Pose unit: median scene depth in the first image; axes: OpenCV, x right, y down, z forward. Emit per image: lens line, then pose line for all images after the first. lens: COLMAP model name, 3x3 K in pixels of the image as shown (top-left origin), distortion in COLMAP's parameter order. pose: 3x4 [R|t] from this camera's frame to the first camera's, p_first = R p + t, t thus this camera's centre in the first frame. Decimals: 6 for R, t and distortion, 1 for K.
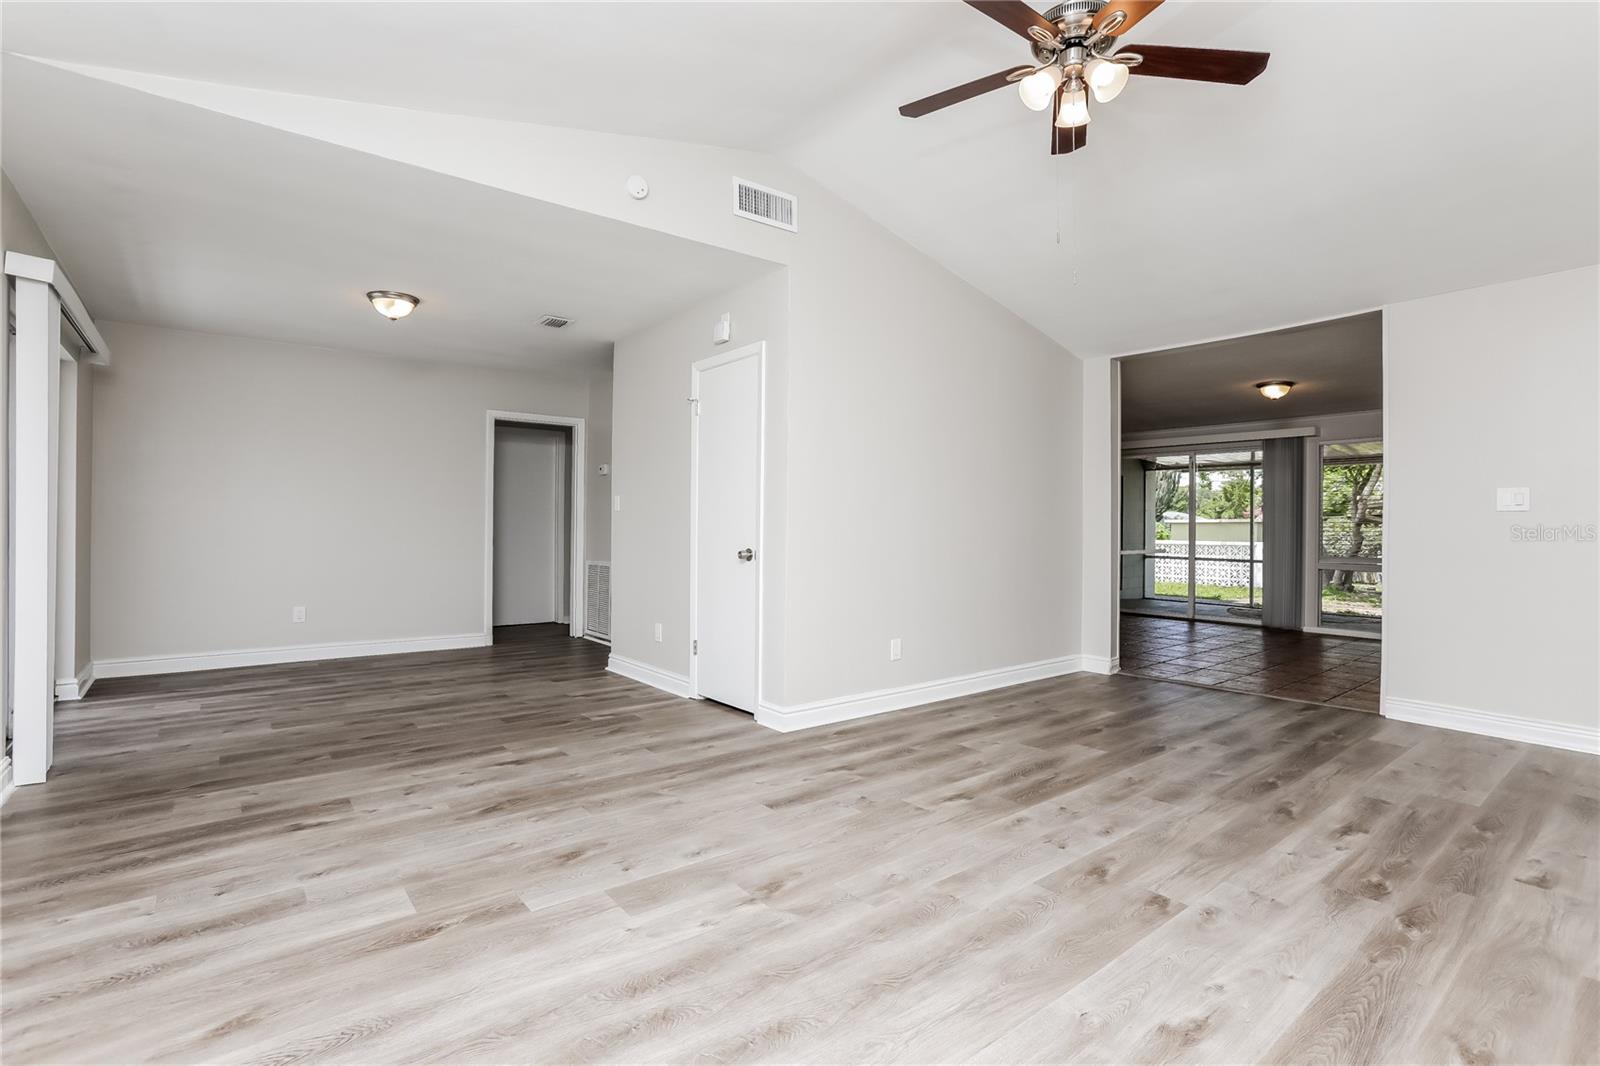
lens RADIAL K [[738.4, 0, 800.0], [0, 738.4, 533.0], [0, 0, 1]] dist [-0.002772, -0.000345]
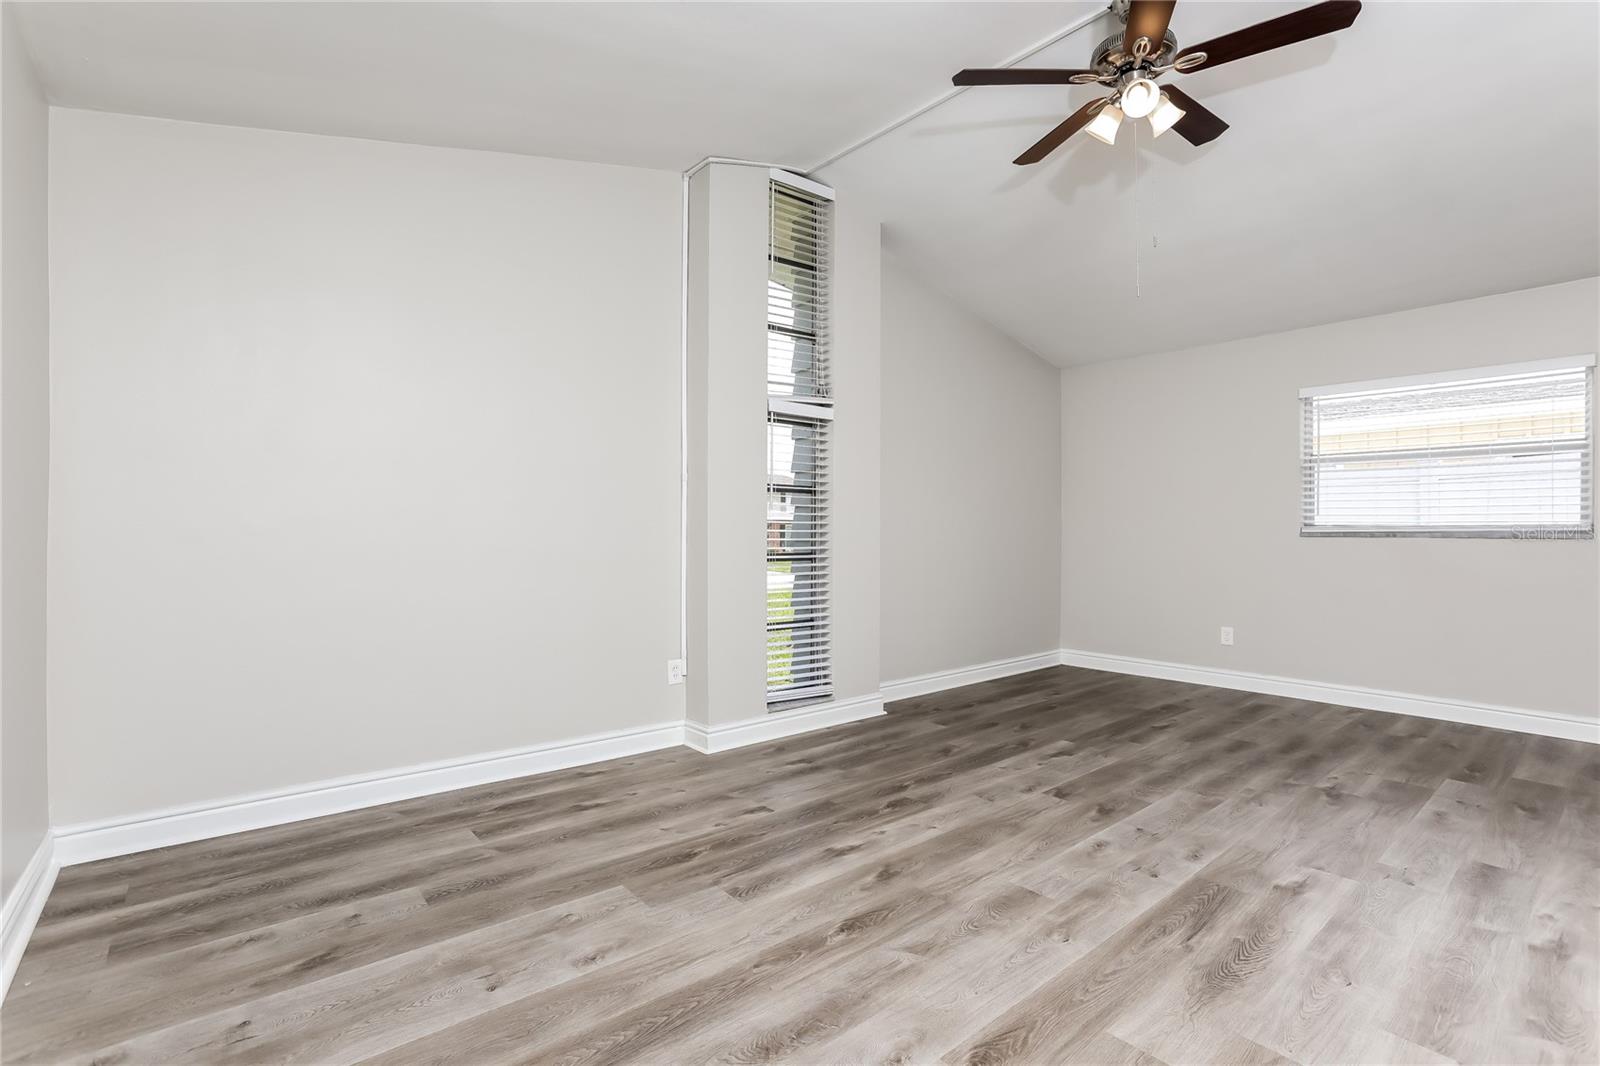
lens RADIAL K [[738.4, 0, 800.0], [0, 738.4, 533.0], [0, 0, 1]] dist [-0.002772, -0.000345]
pose [[-0.999550, -0.017316, -0.024509, 0.828428], [-0.017274, 0.999849, -0.001943, 0.000935], [0.024539, -0.001518, -0.999698, 1.932722]]
